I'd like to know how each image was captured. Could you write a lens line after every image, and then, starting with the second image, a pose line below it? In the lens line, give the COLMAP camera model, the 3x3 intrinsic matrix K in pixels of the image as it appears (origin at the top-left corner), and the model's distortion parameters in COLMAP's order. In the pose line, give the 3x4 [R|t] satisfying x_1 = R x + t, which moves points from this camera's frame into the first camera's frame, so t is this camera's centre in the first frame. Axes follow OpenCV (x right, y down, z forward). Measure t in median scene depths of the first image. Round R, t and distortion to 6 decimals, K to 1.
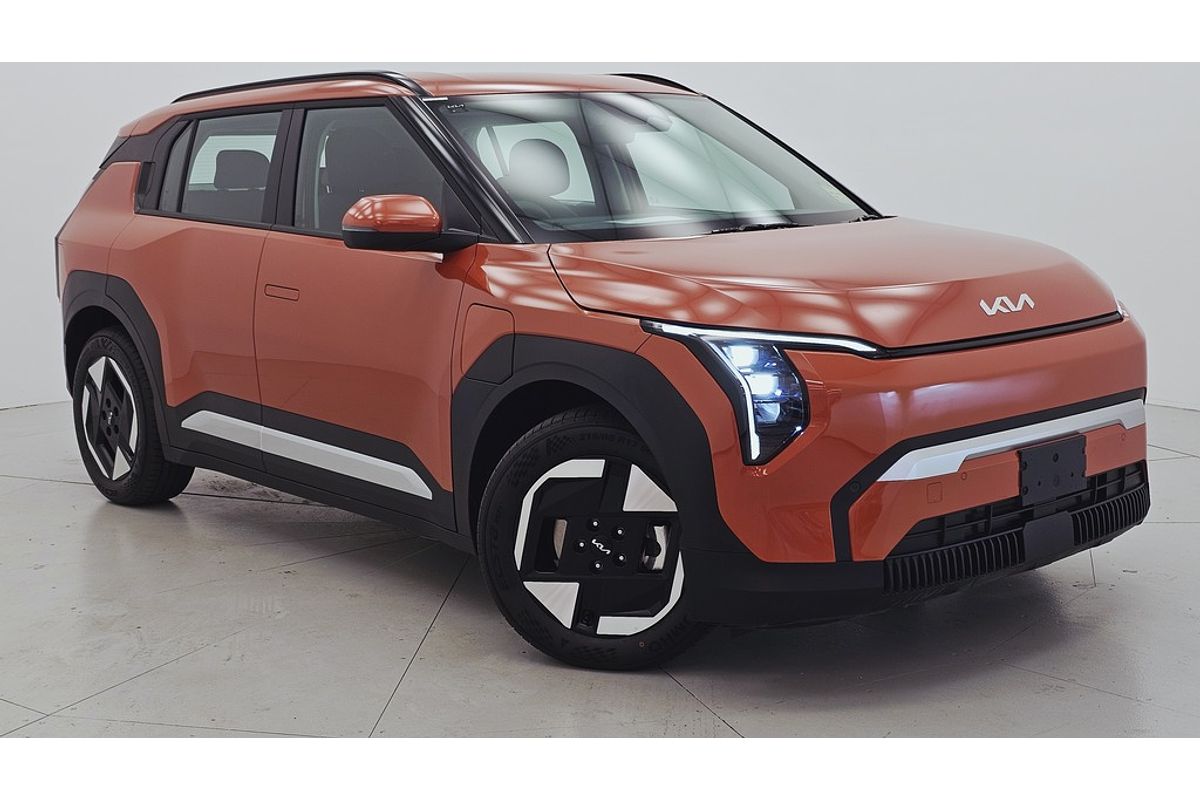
lens RADIAL K [[1709.4, 0, 600.0], [0, 1709.4, 400.0], [0, 0, 1]] dist [0.035439, 0.002909]
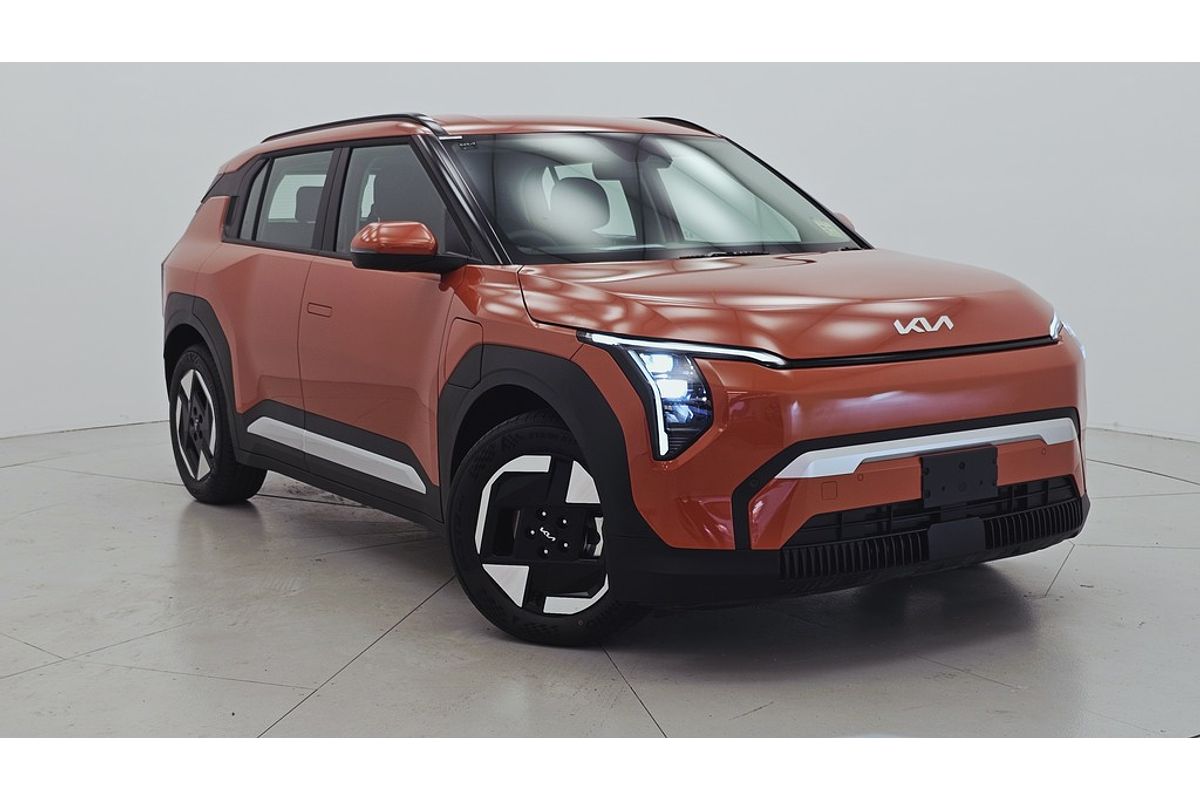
lens RADIAL K [[1721.3, 0, 603.4], [0, 1721.3, 426.6], [0, 0, 1]] dist [0.021199, 0.044776]
pose [[0.990845, 0.024685, -0.132726, 0.174138], [-0.026851, 0.999533, -0.014554, 0.029015], [0.132305, 0.017984, 0.991046, -0.107295]]
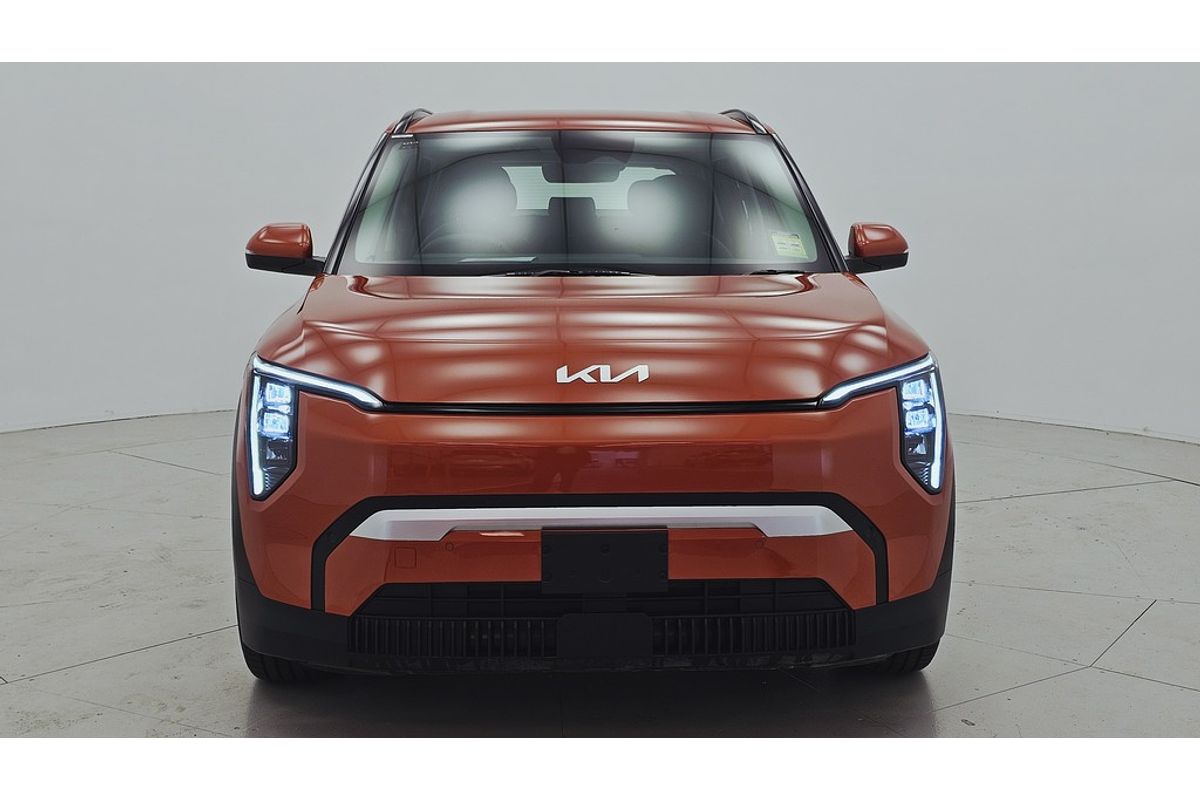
lens RADIAL K [[1709.4, 0, 600.0], [0, 1709.4, 400.0], [0, 0, 1]] dist [0.035439, 0.002909]
pose [[0.785879, 0.109121, -0.608676, 0.751043], [-0.117403, 0.992734, 0.026391, -0.062650], [0.607133, 0.050720, 0.792980, 0.269881]]
